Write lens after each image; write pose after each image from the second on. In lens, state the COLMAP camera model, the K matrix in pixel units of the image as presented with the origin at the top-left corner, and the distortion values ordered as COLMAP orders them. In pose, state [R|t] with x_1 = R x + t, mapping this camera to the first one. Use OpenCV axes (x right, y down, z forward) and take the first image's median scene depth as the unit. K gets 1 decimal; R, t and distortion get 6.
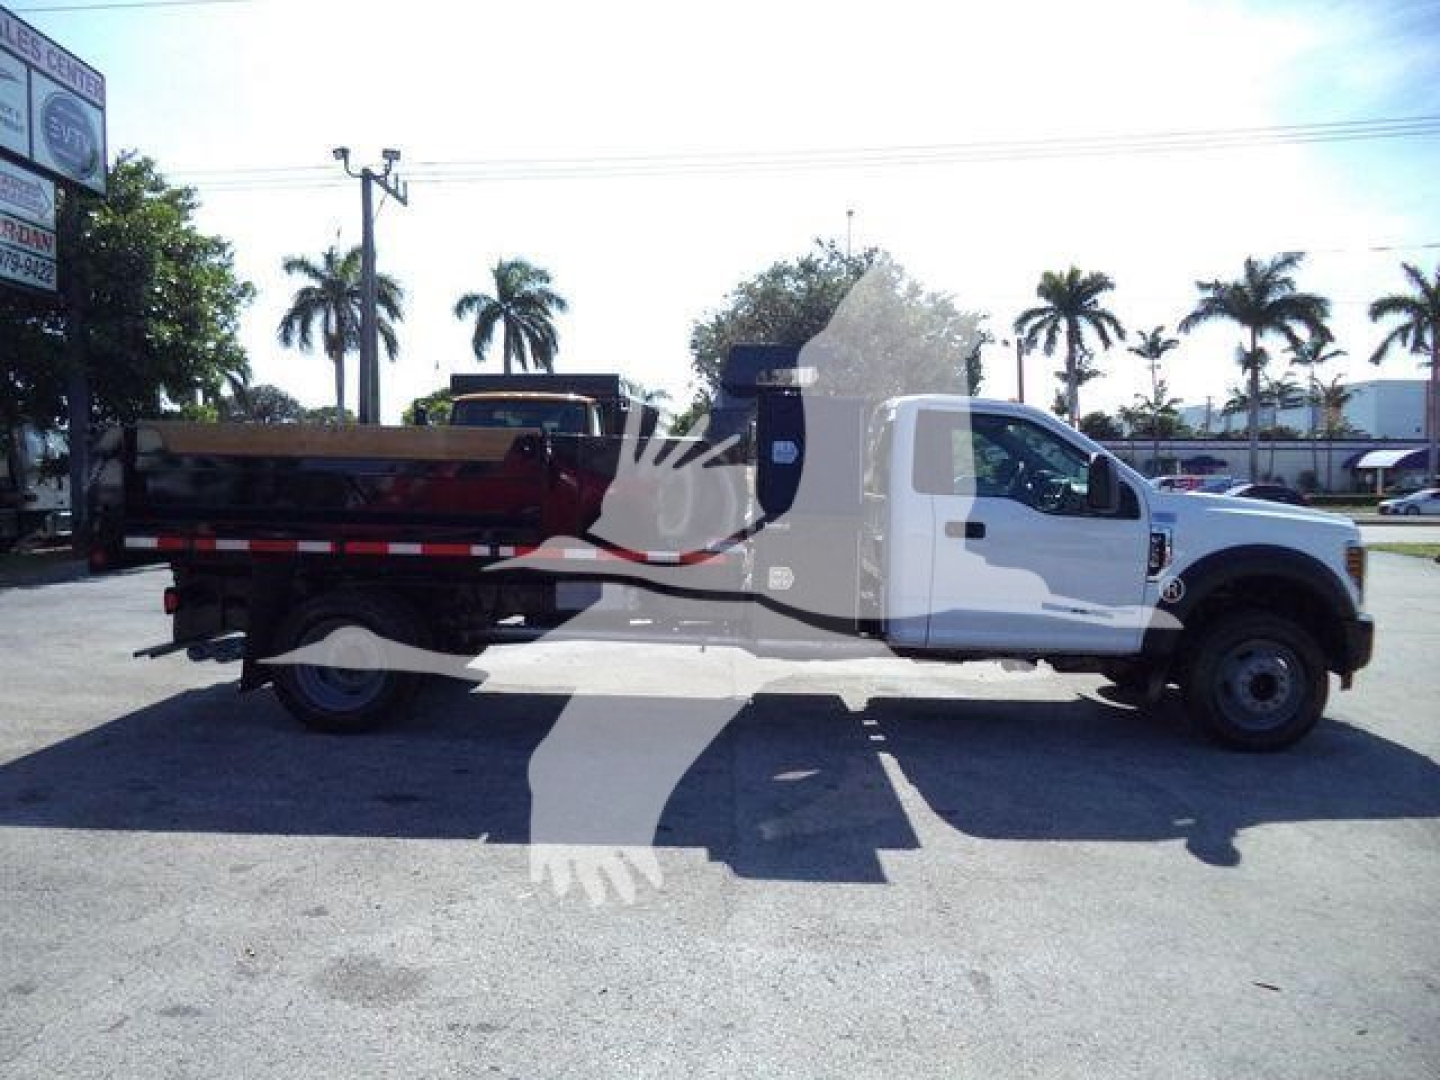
lens RADIAL K [[1169.0, 0, 733.5], [0, 1169.0, 553.6], [0, 0, 1]] dist [-0.023287, -0.009874]
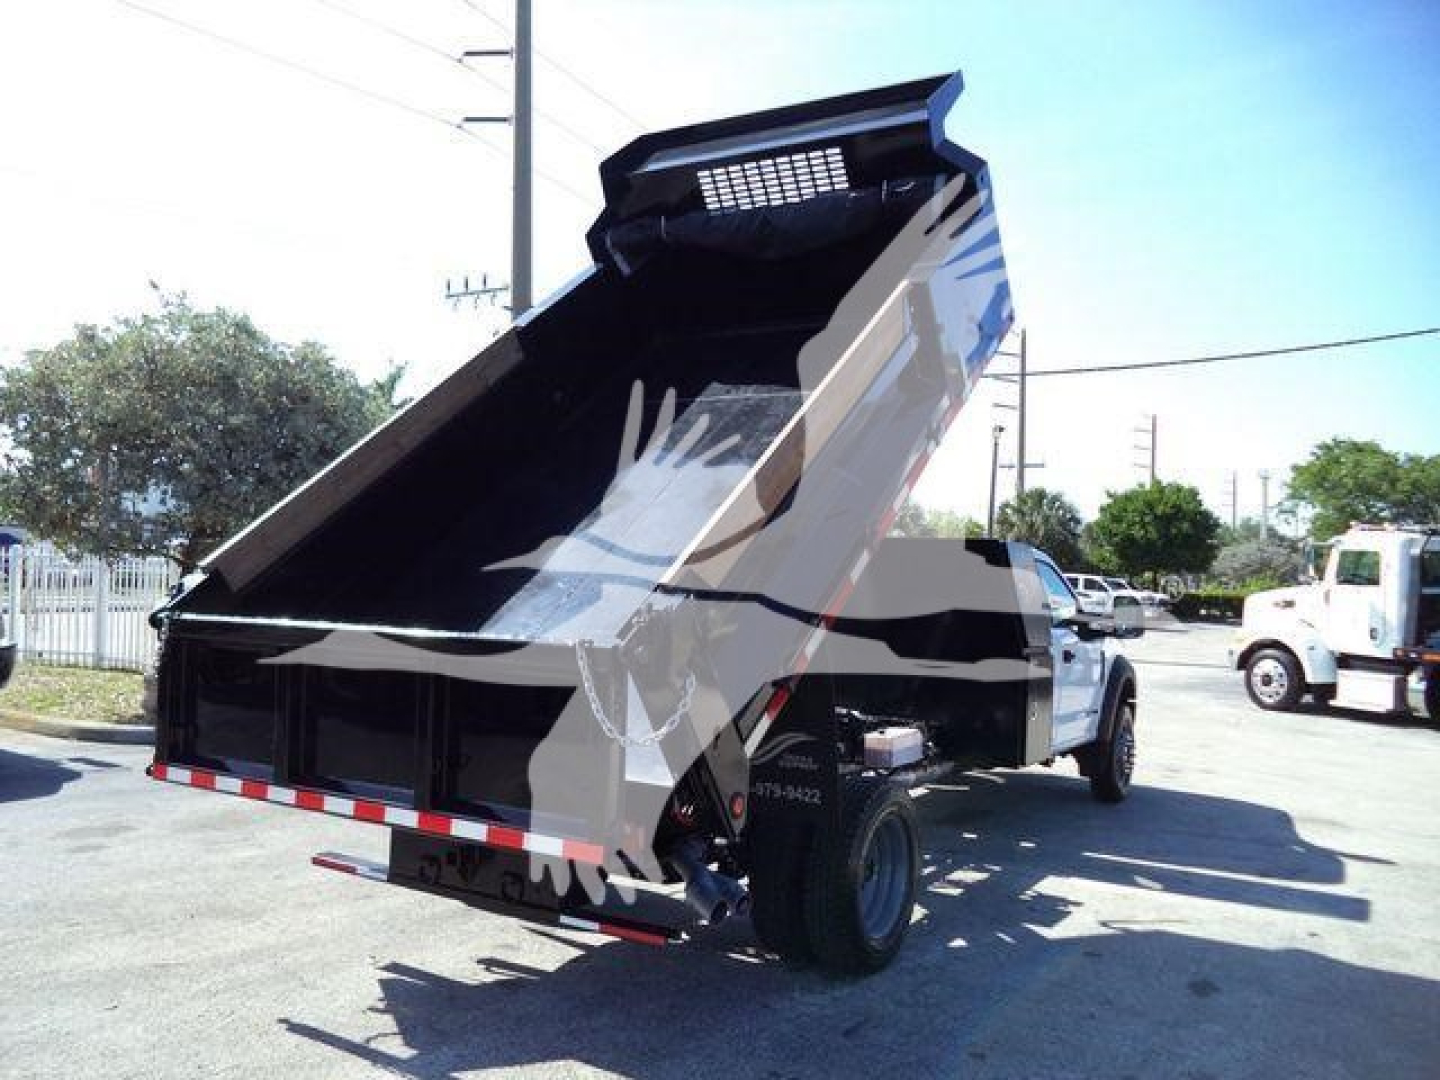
lens RADIAL K [[1179.6, 0, 714.8], [0, 1179.6, 534.4], [0, 0, 1]] dist [-0.022893, 0.001607]
pose [[0.532627, 0.032205, 0.845737, -0.093219], [0.037374, 0.997406, -0.061518, -0.007464], [-0.845524, 0.064375, 0.530042, 0.059380]]
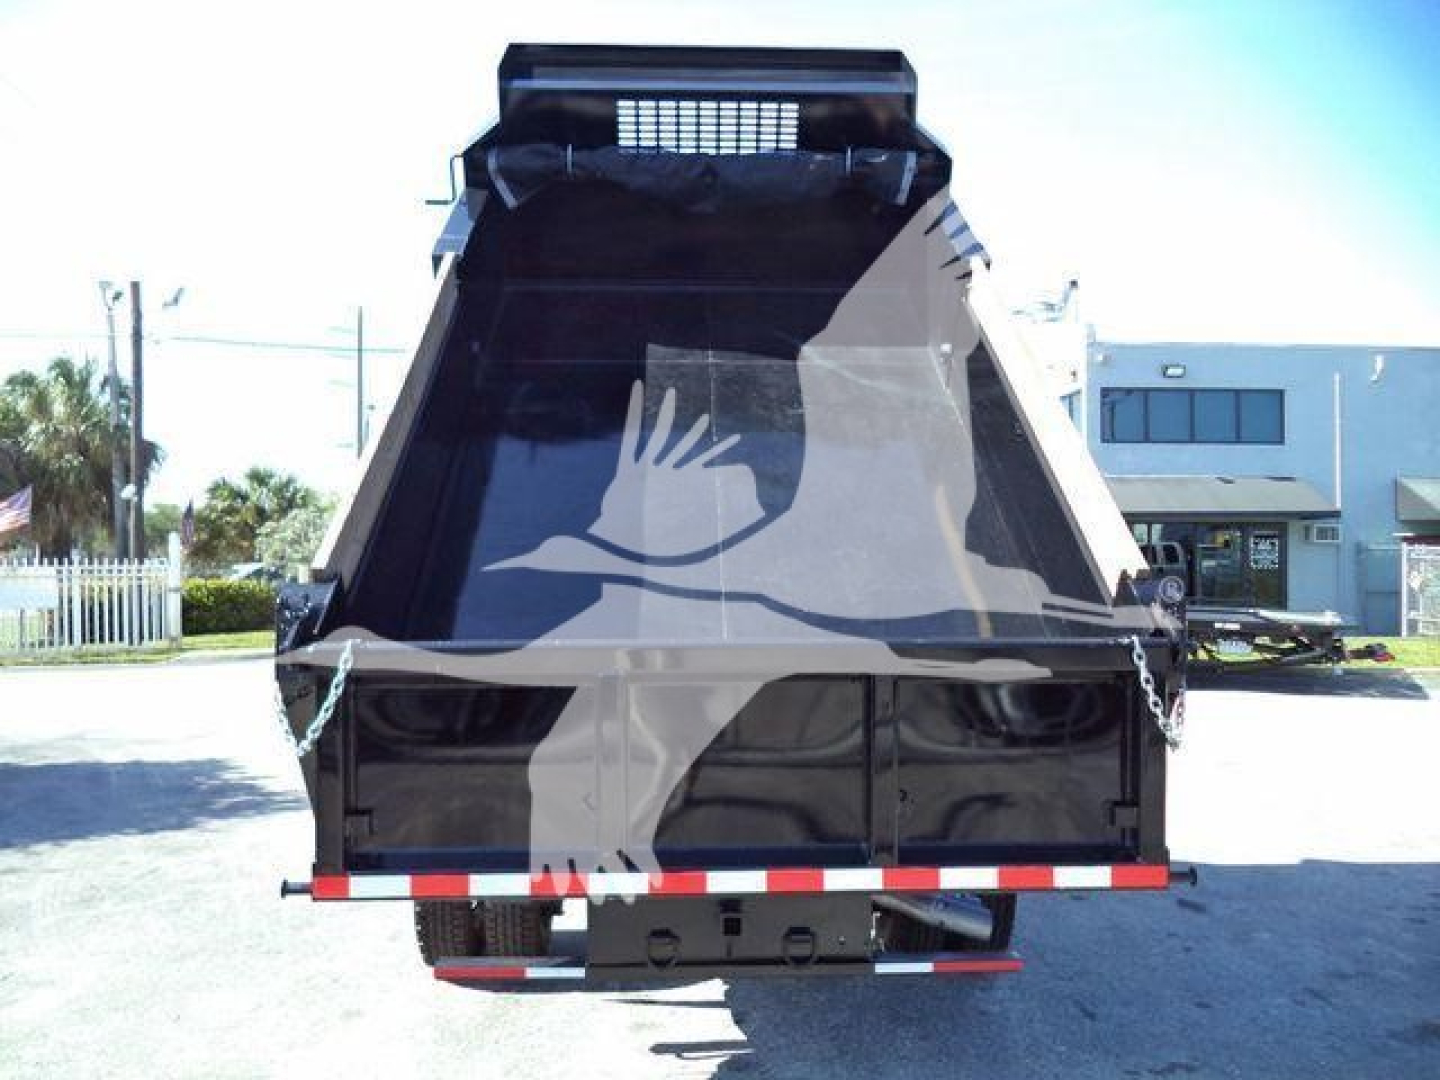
lens RADIAL K [[1168.9, 0, 743.3], [0, 1168.9, 553.5], [0, 0, 1]] dist [-0.044819, -0.005069]
pose [[-0.042974, -0.004065, 0.999068, -0.096114], [0.077907, 0.996933, 0.007407, -0.010634], [-0.996034, 0.078153, -0.042525, 0.103721]]
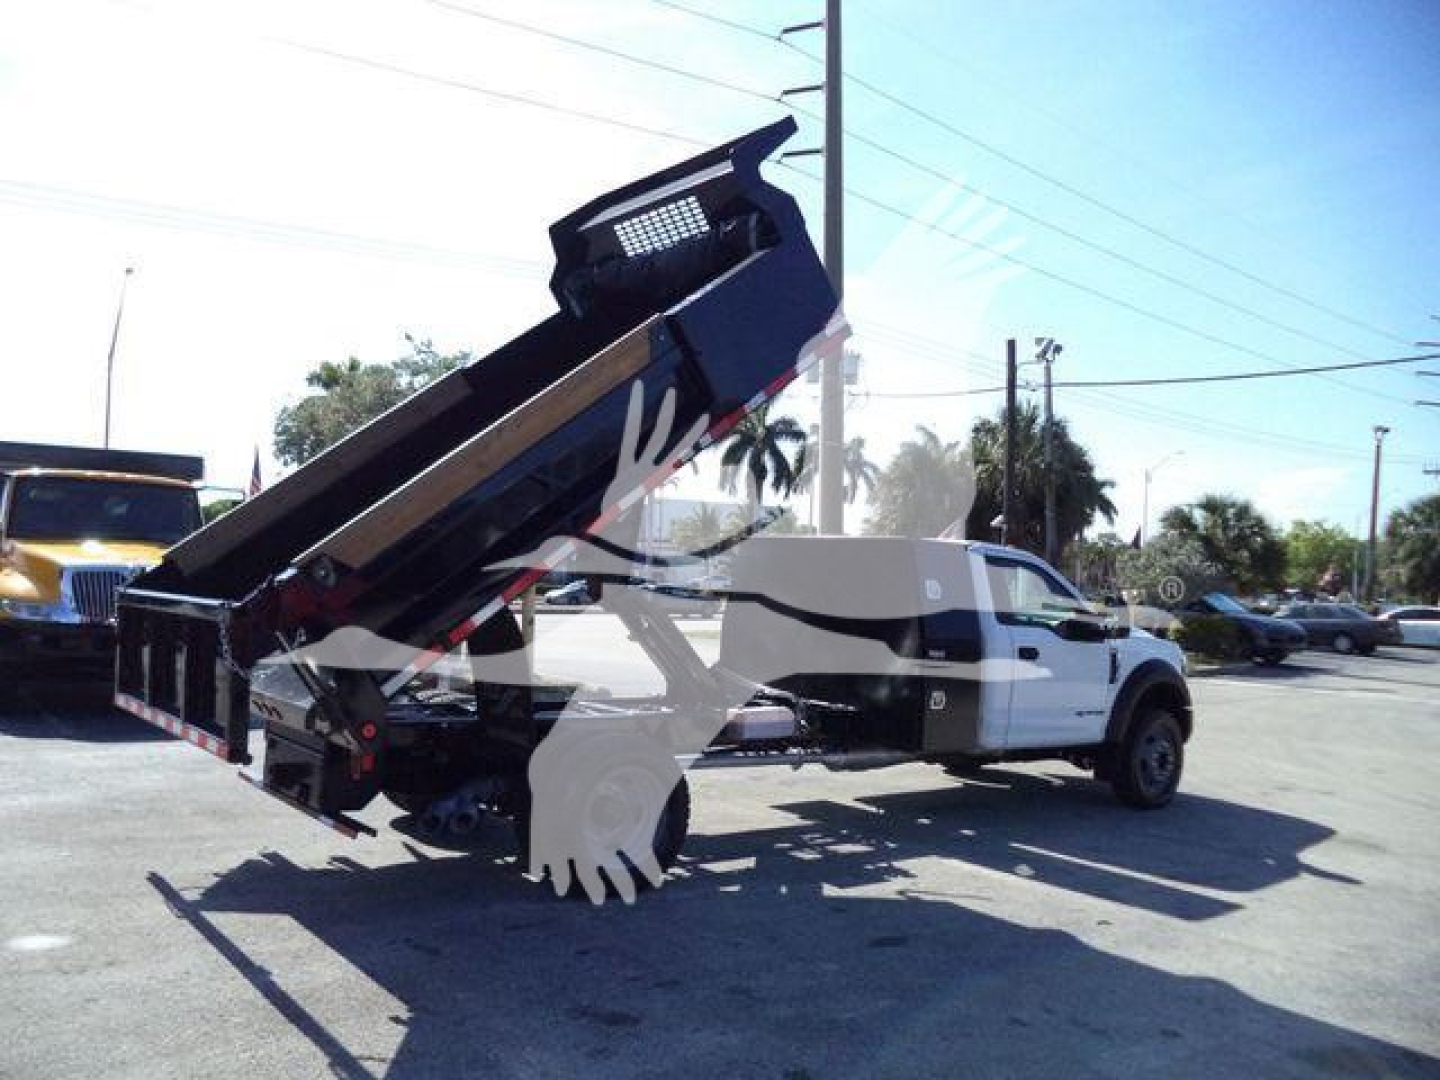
lens RADIAL K [[1175.4, 0, 720.0], [0, 1175.4, 540.0], [0, 0, 1]] dist [-0.024219, -0.011496]
pose [[0.784153, 0.037151, 0.619455, -0.075444], [0.015490, 0.996724, -0.079385, -0.004080], [-0.620375, 0.071845, 0.781008, 0.020286]]
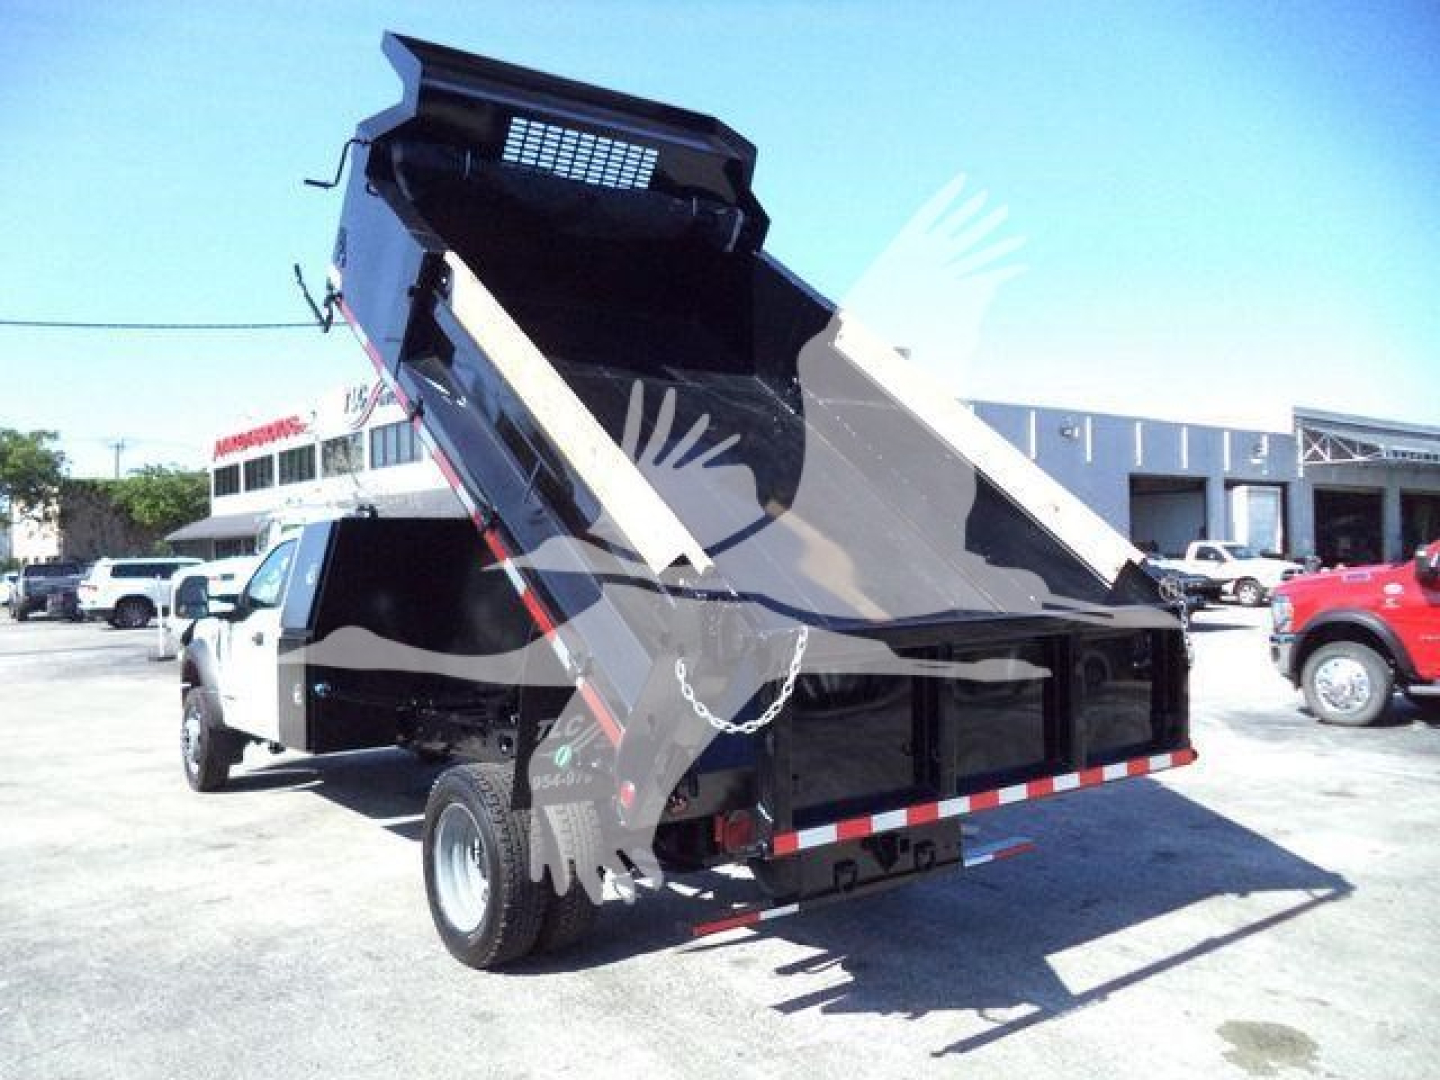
lens RADIAL K [[1169.0, 0, 733.5], [0, 1169.0, 553.6], [0, 0, 1]] dist [-0.023287, -0.009874]
pose [[-0.602596, -0.002483, 0.798043, -0.091723], [0.070279, 0.995945, 0.056166, -0.014216], [-0.794946, 0.089931, -0.599978, 0.144986]]
